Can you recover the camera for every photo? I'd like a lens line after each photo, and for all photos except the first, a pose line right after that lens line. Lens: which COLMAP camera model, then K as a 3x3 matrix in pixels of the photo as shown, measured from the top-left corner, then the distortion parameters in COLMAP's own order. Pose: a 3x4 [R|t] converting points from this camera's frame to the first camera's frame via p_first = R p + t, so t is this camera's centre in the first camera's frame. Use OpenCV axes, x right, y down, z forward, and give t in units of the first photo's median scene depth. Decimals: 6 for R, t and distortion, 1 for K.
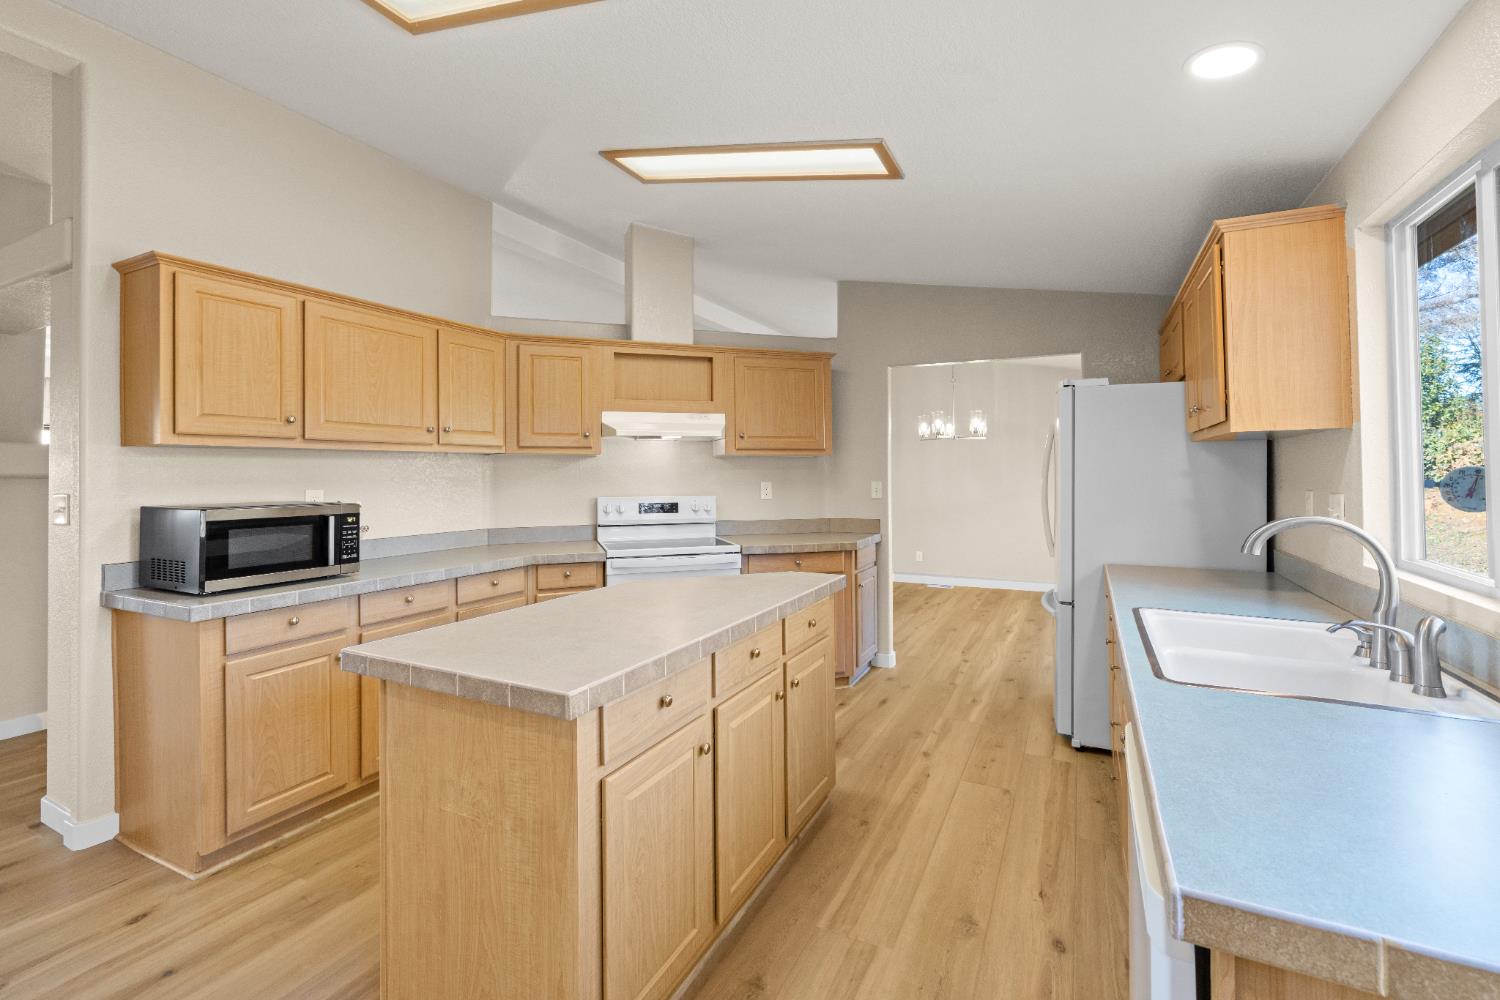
lens RADIAL K [[649.2, 0, 761.2], [0, 649.2, 469.0], [0, 0, 1]] dist [-0.002119, -0.000048]
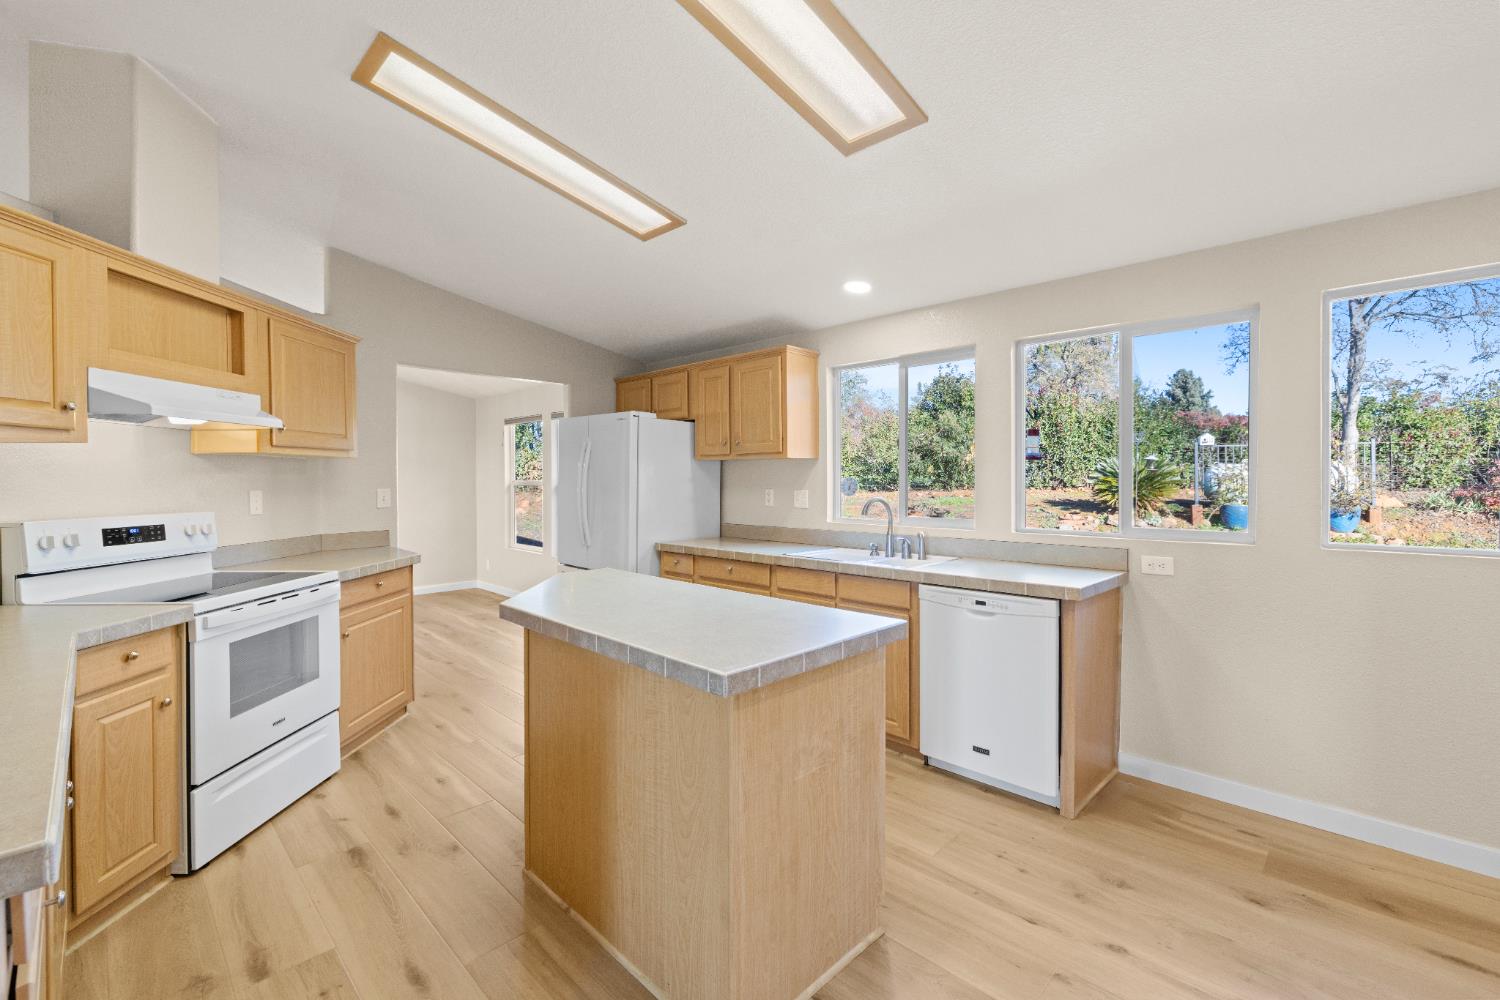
lens RADIAL K [[648.2, 0, 755.9], [0, 648.2, 481.3], [0, 0, 1]] dist [-0.003038, 0.000299]
pose [[0.309545, 0.002227, 0.950882, -0.604546], [-0.007663, 0.999971, 0.000153, 0.005899], [-0.950854, -0.007334, 0.309553, 0.280880]]
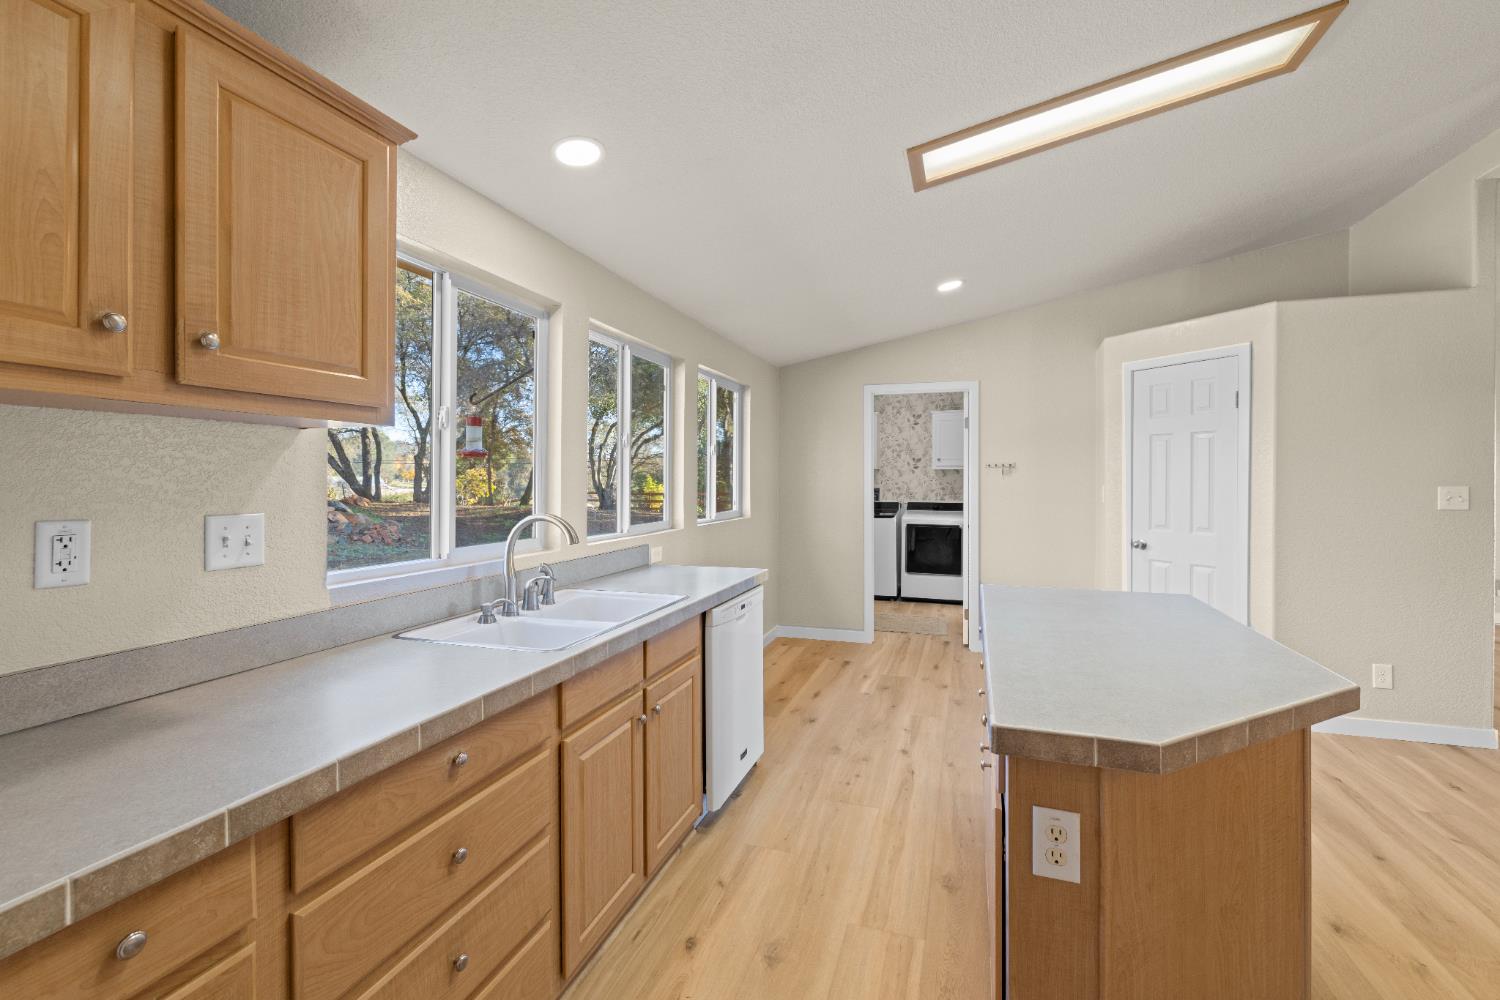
lens RADIAL K [[648.2, 0, 755.9], [0, 648.2, 481.3], [0, 0, 1]] dist [-0.003038, 0.000299]
pose [[-0.988888, 0.005104, -0.148574, 0.240008], [0.006114, 0.999961, -0.006341, 0.006823], [0.148536, -0.007179, -0.988881, 0.965426]]
